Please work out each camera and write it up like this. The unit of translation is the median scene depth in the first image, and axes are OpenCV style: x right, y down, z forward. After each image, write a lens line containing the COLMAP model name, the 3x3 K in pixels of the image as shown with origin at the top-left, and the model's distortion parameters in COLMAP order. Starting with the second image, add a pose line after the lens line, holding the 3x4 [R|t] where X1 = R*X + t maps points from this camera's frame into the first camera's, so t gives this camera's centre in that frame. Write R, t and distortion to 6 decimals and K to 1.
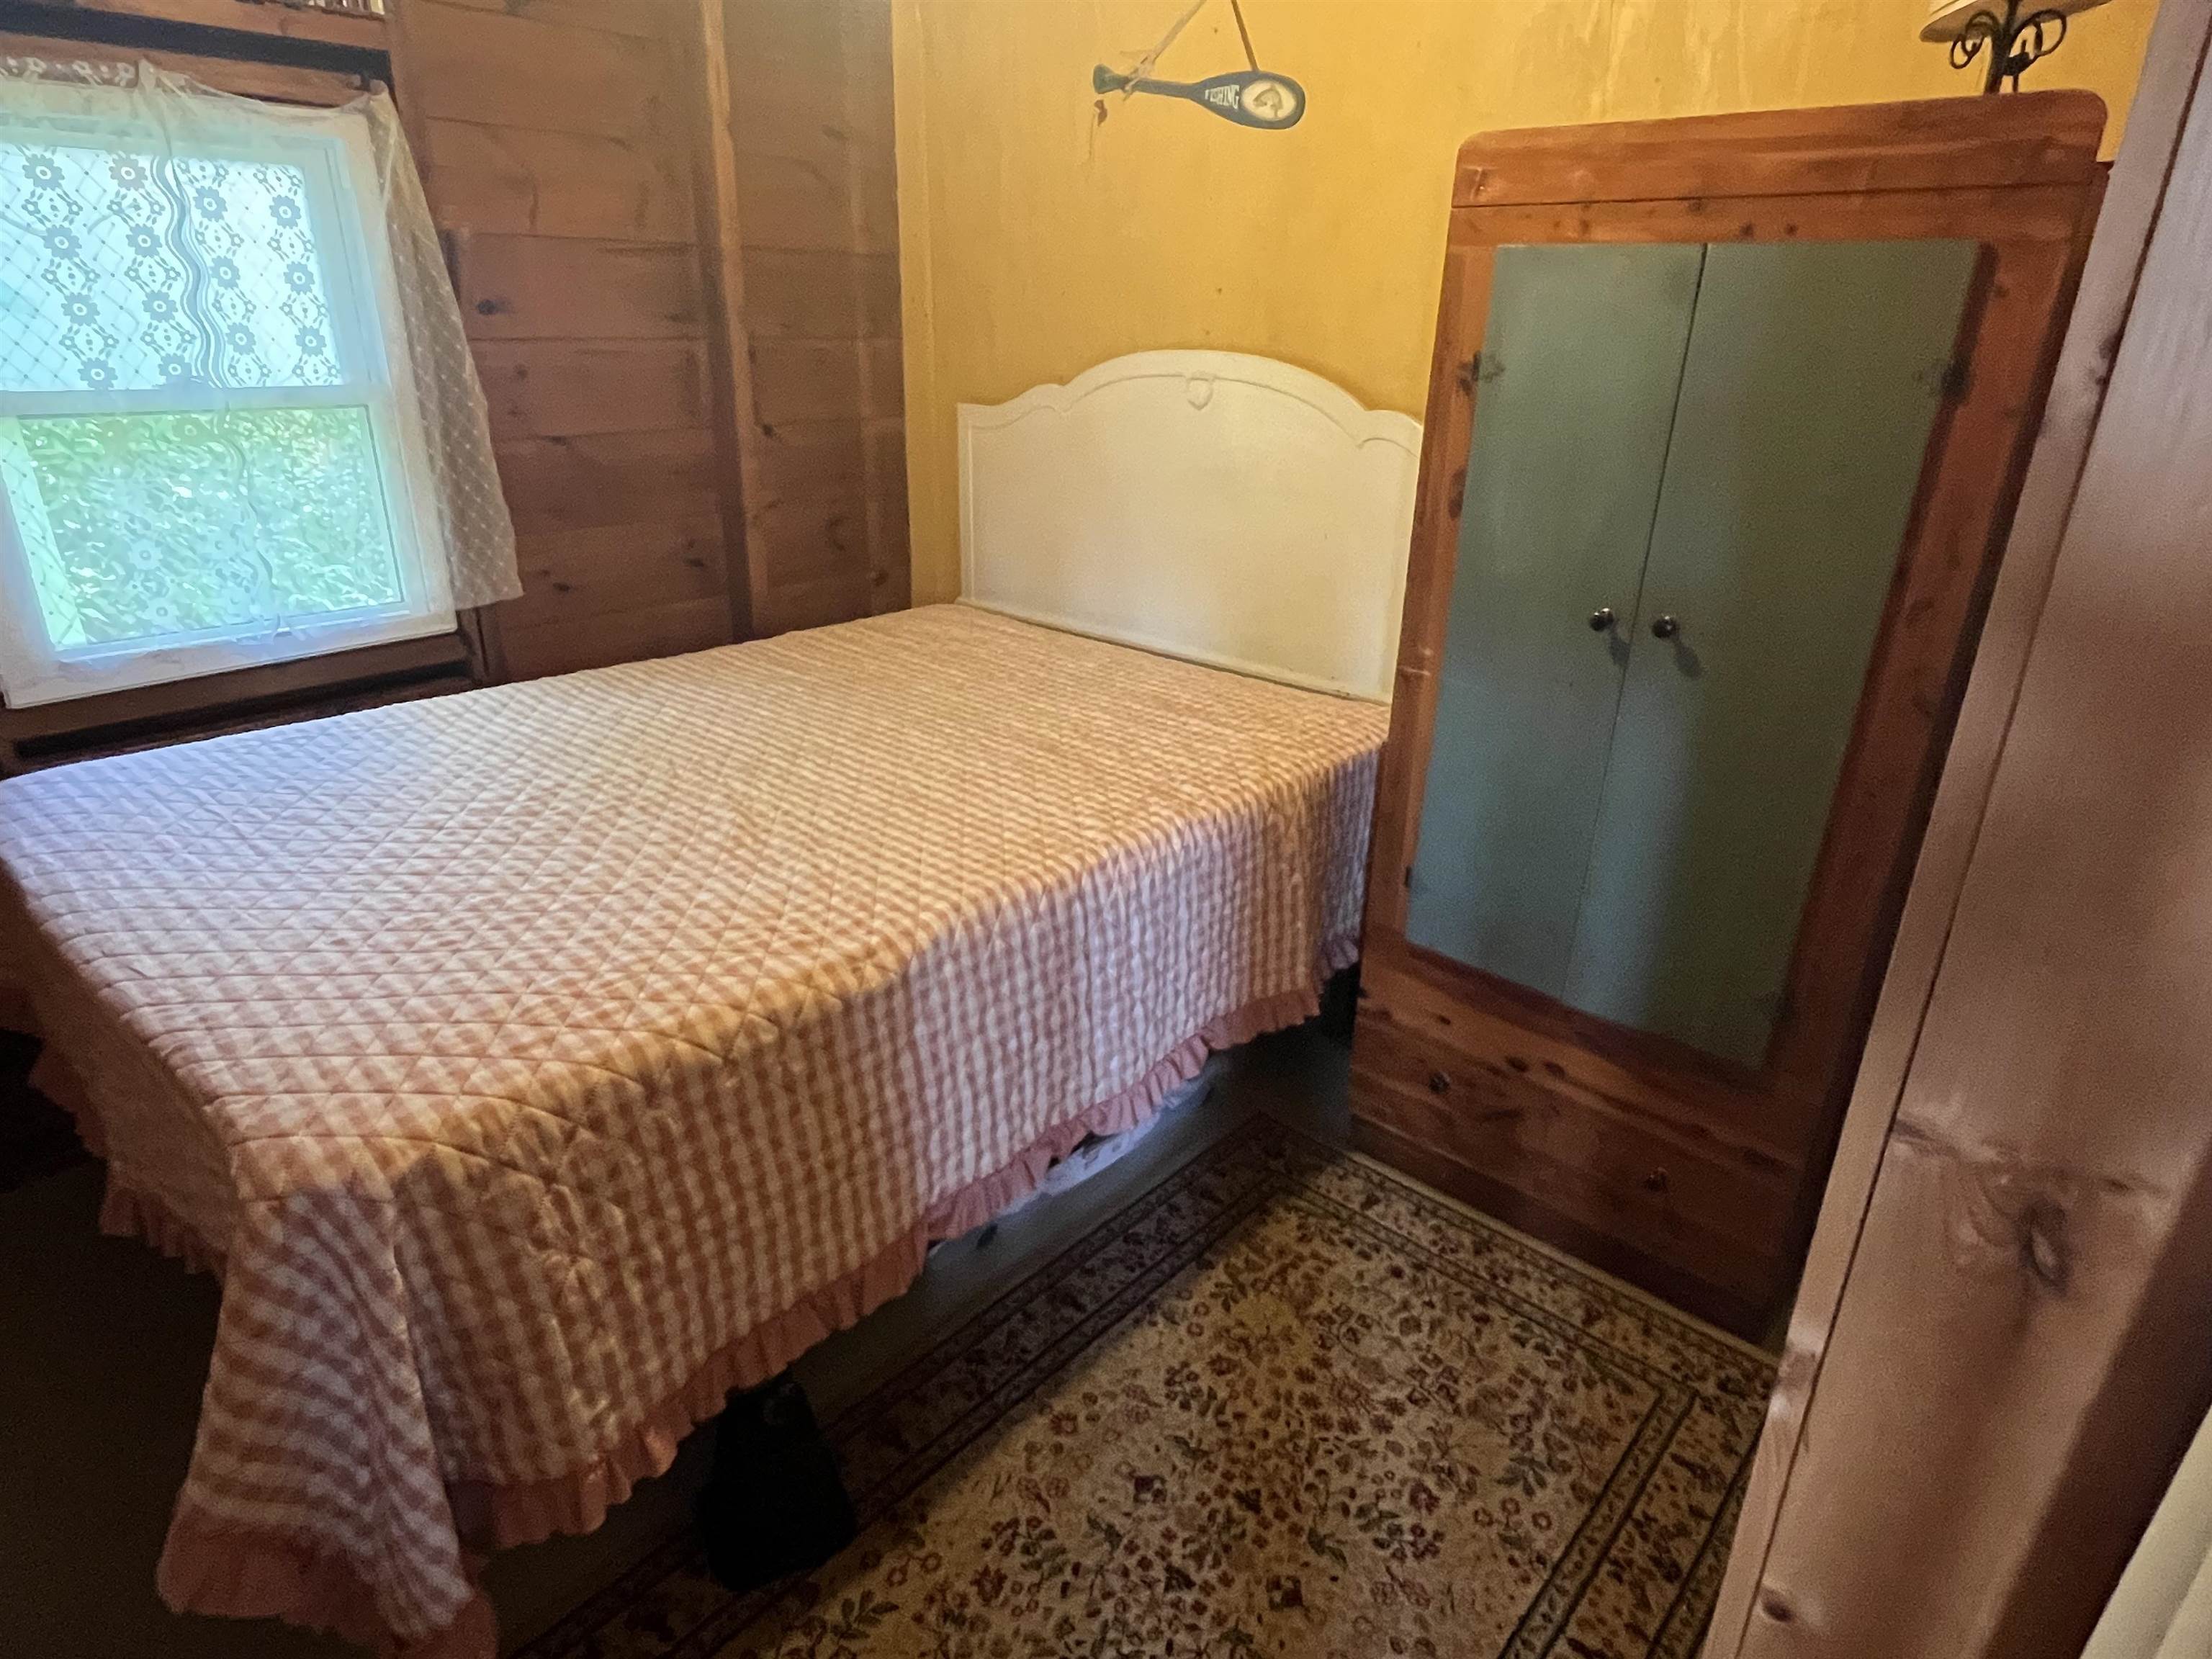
lens RADIAL K [[1255.3, 0, 1097.9], [0, 1255.3, 823.0], [0, 0, 1]] dist [-0.000518, -0.000288]
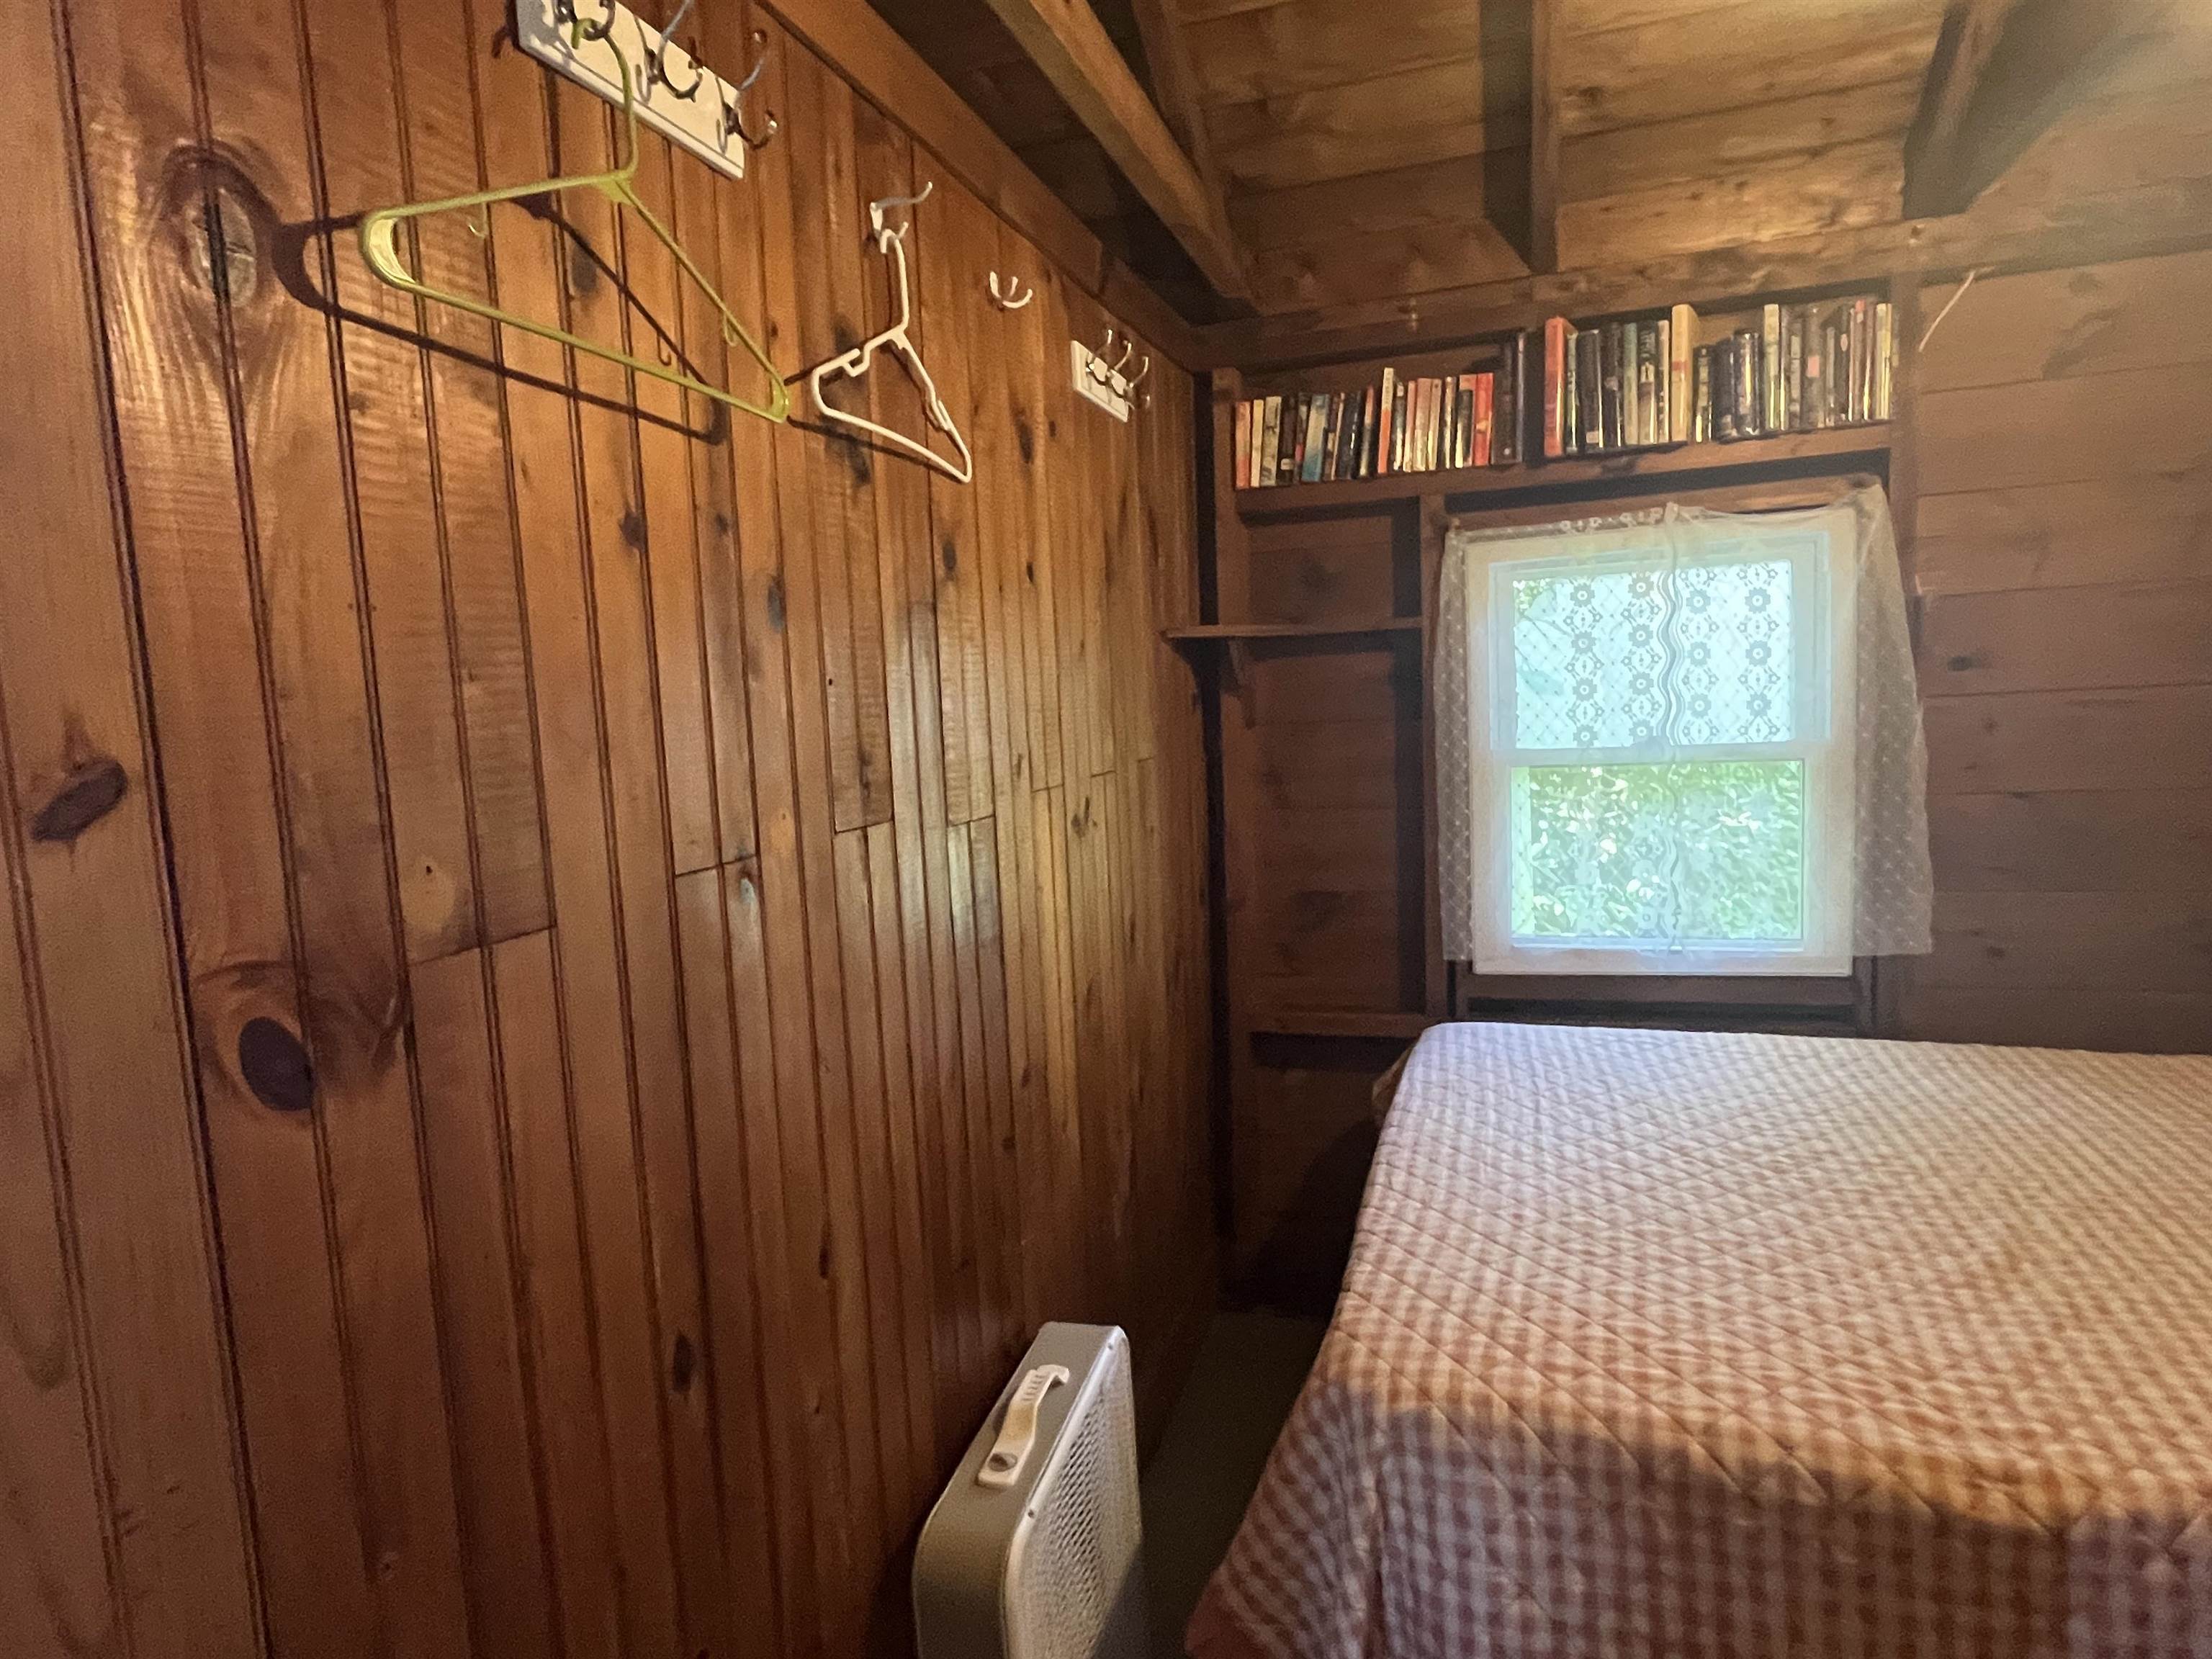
lens RADIAL K [[1255.3, 0, 1095.9], [0, 1255.3, 828.3], [0, 0, 1]] dist [-0.000518, -0.000288]
pose [[0.387532, 0.065420, -0.919532, 0.272603], [-0.288411, 0.956009, -0.053534, -0.070199], [0.875578, 0.285950, 0.389352, 0.110329]]
